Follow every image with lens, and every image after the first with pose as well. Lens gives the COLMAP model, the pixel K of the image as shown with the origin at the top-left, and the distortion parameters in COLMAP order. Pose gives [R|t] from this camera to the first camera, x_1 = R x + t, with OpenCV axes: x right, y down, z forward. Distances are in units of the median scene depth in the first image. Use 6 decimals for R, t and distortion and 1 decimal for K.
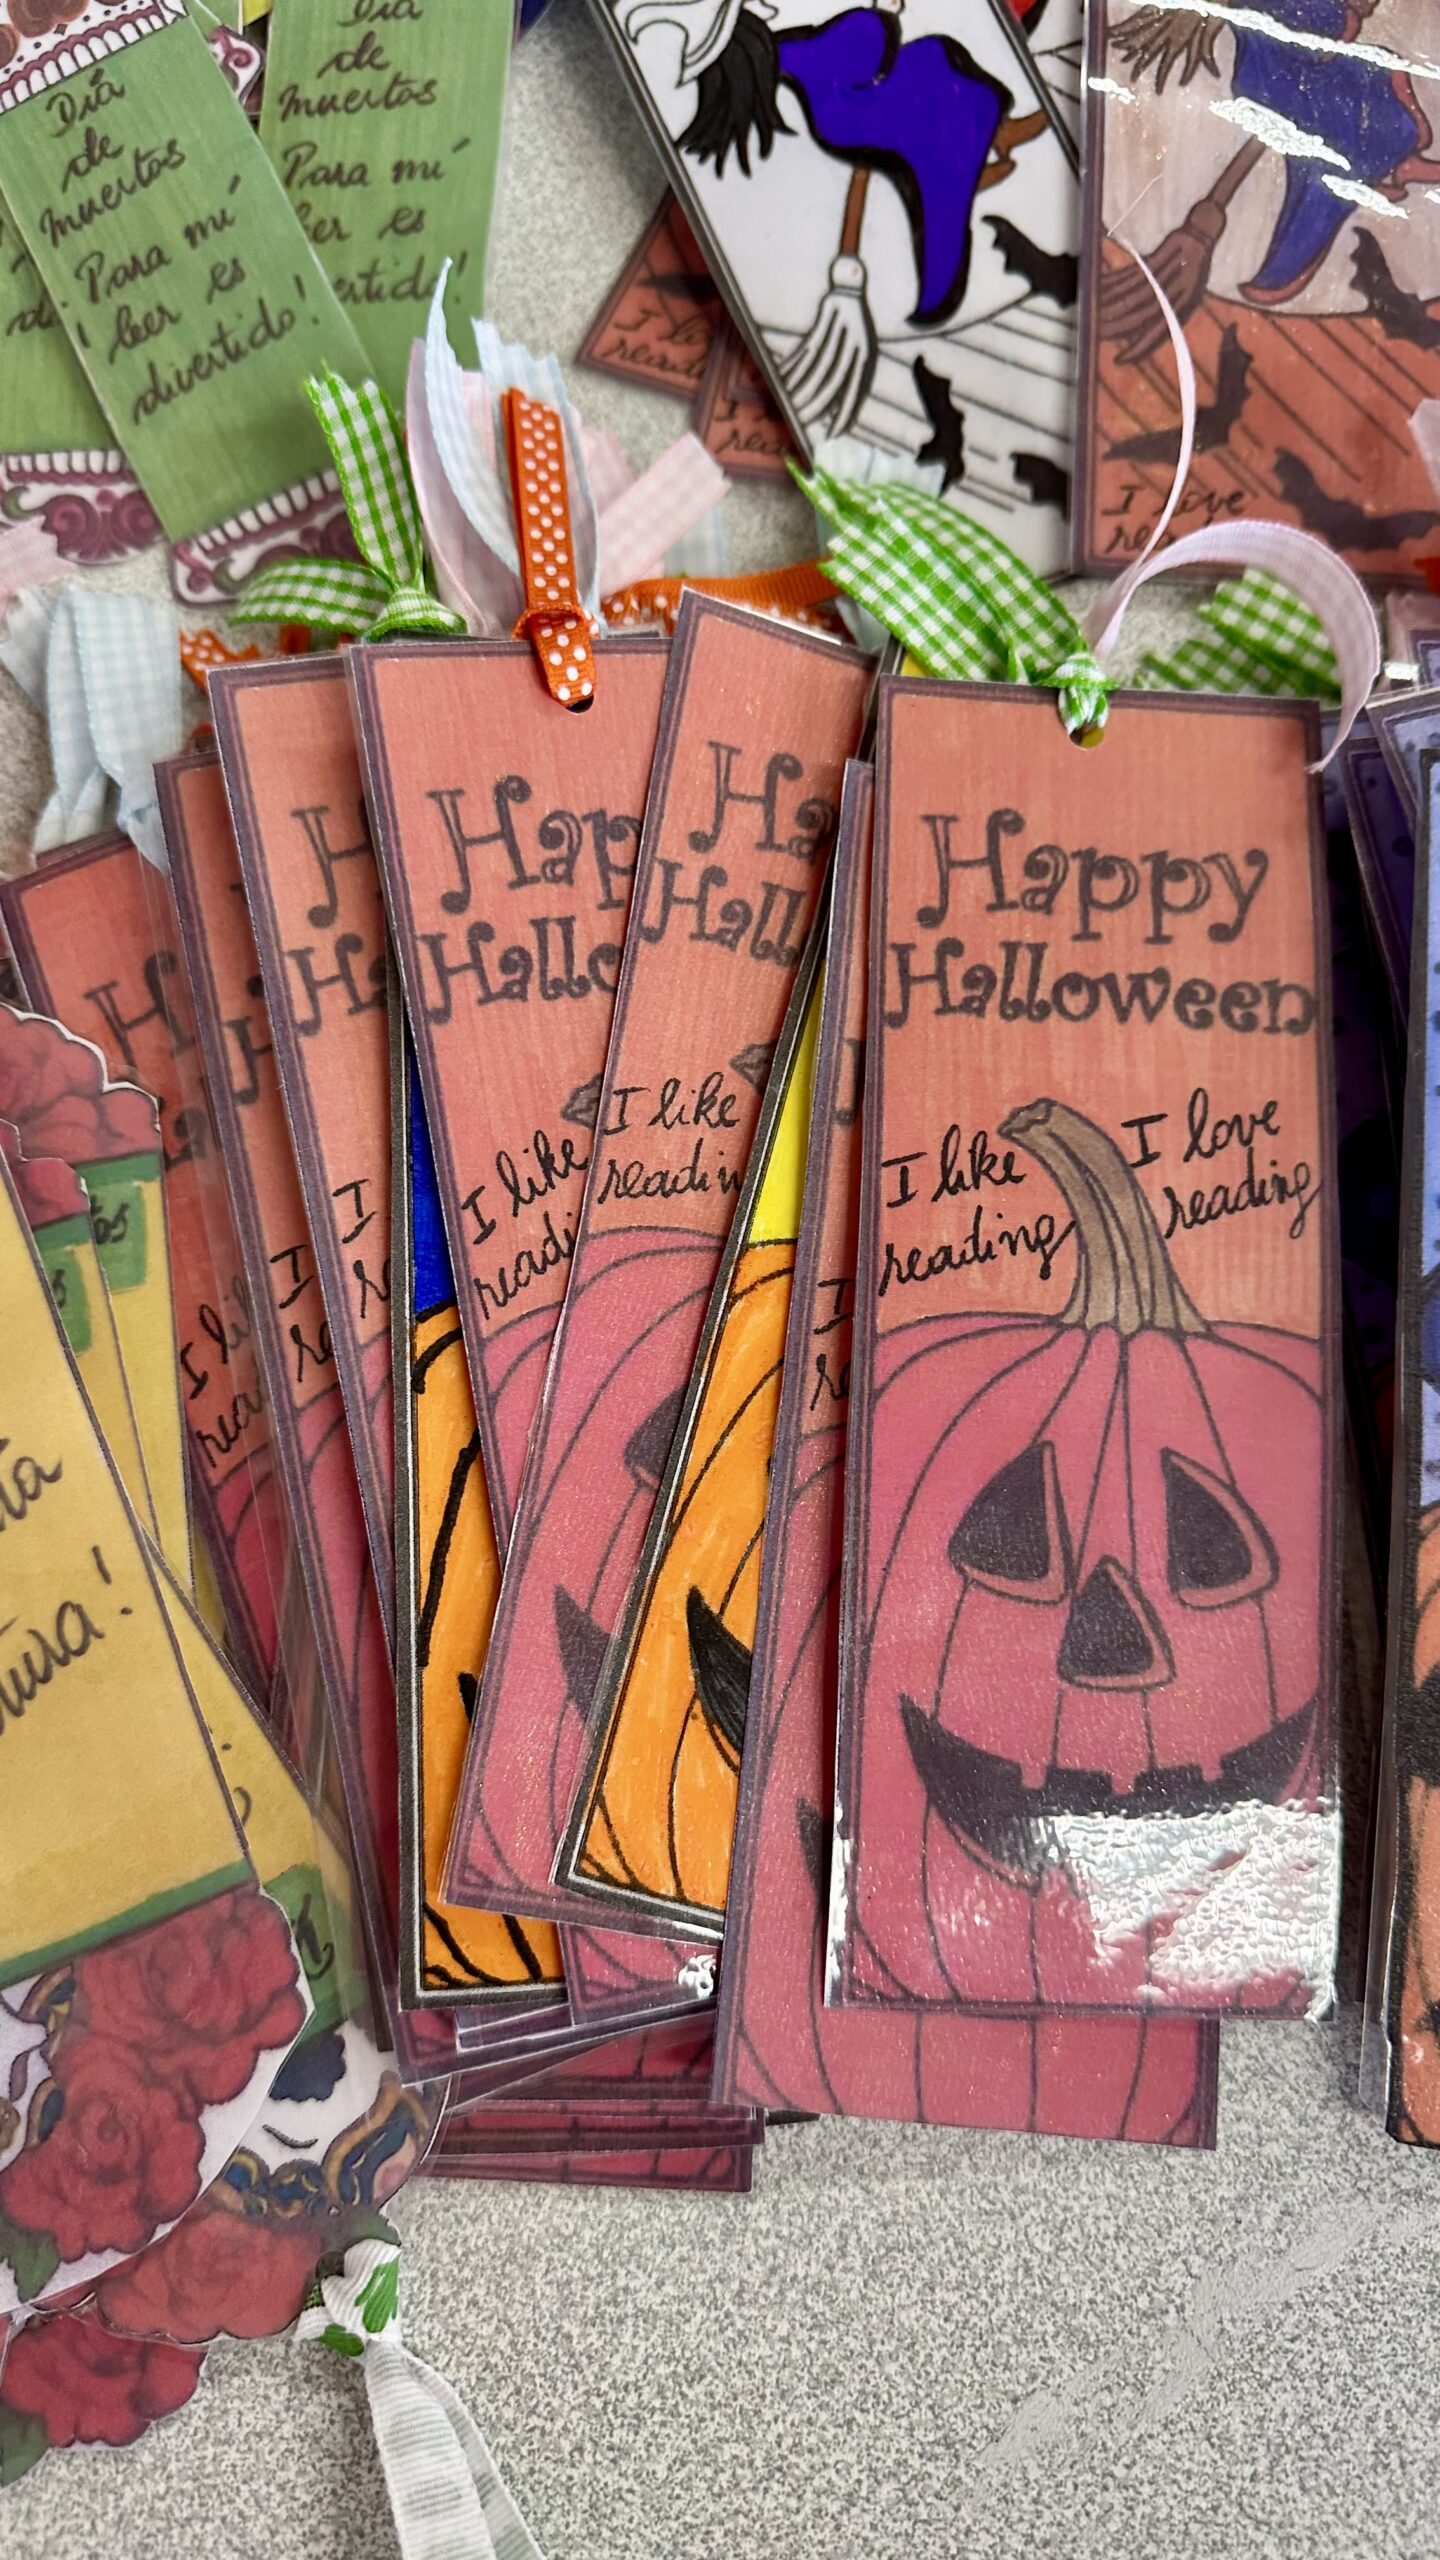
lens RADIAL K [[2004.3, 0, 821.2], [0, 2004.3, 1305.0], [0, 0, 1]] dist [0.057221, -0.138172]
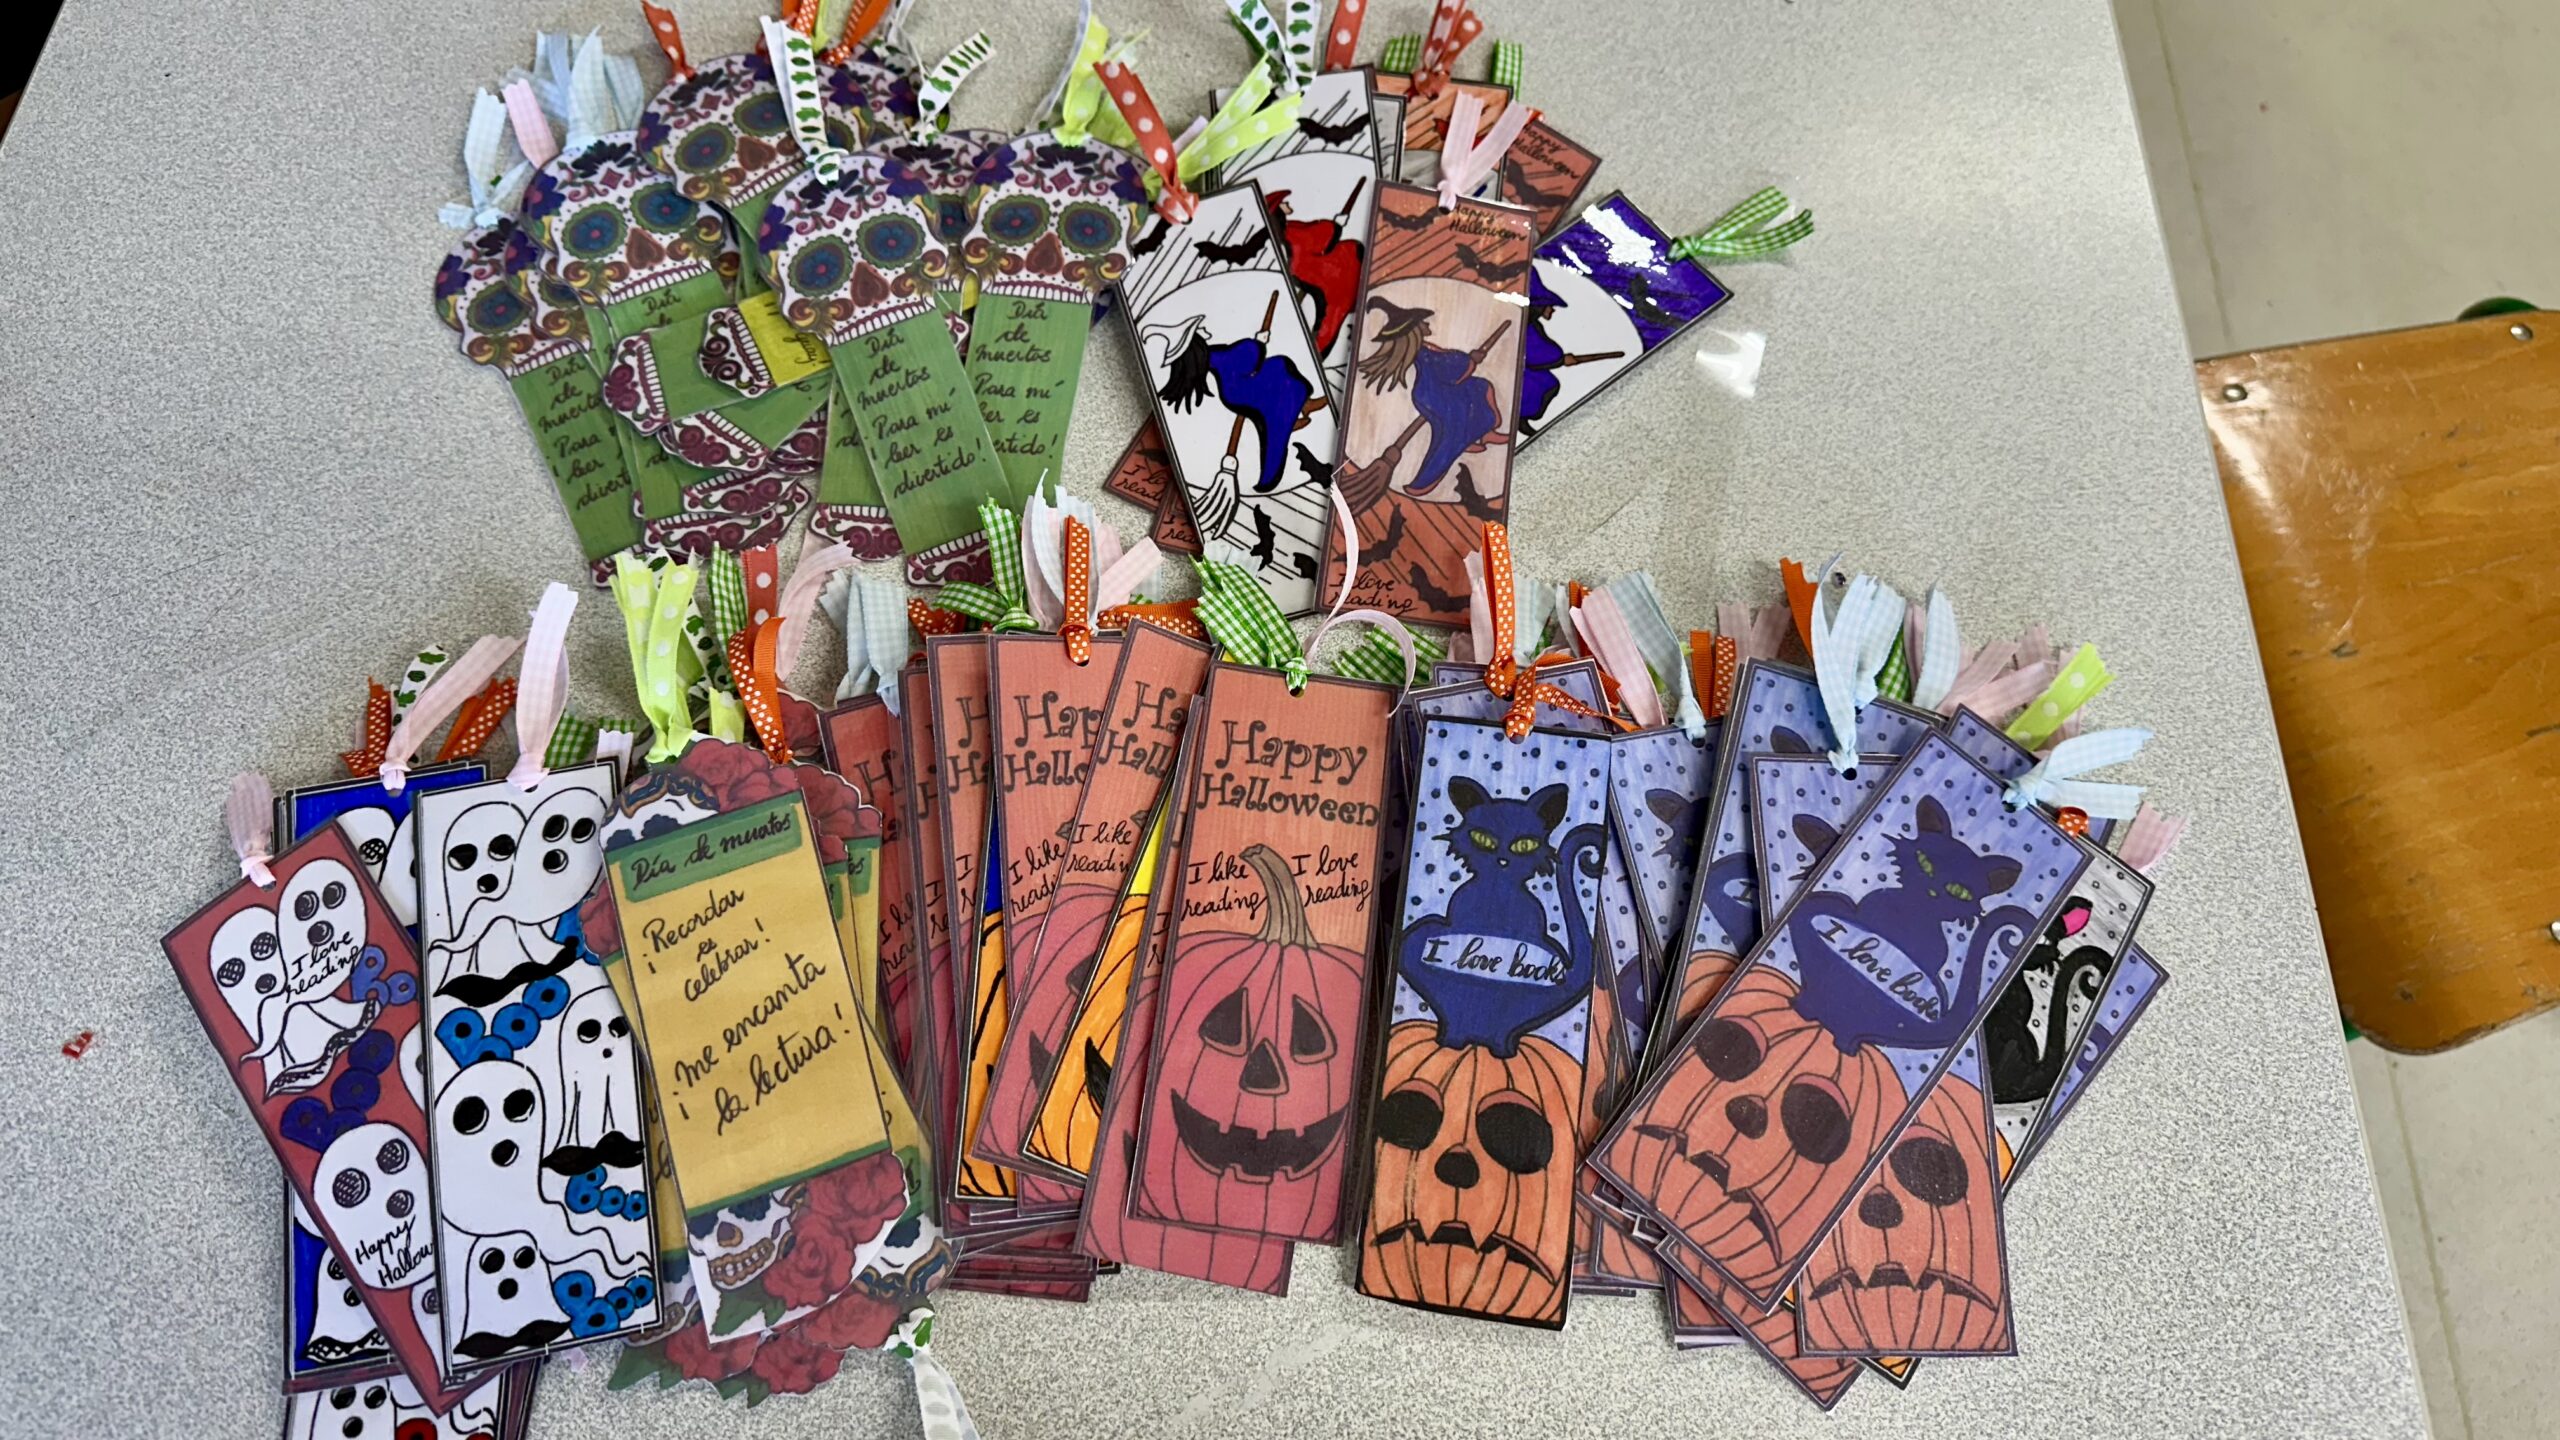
lens RADIAL K [[2004.3, 0, 1307.4], [0, 2004.3, 702.4], [0, 0, 1]] dist [0.057221, -0.138172]
pose [[0.996469, 0.079597, -0.026705, 0.215226], [-0.083032, 0.981409, -0.173038, 0.136316], [0.012435, 0.174645, 0.984553, -1.340724]]
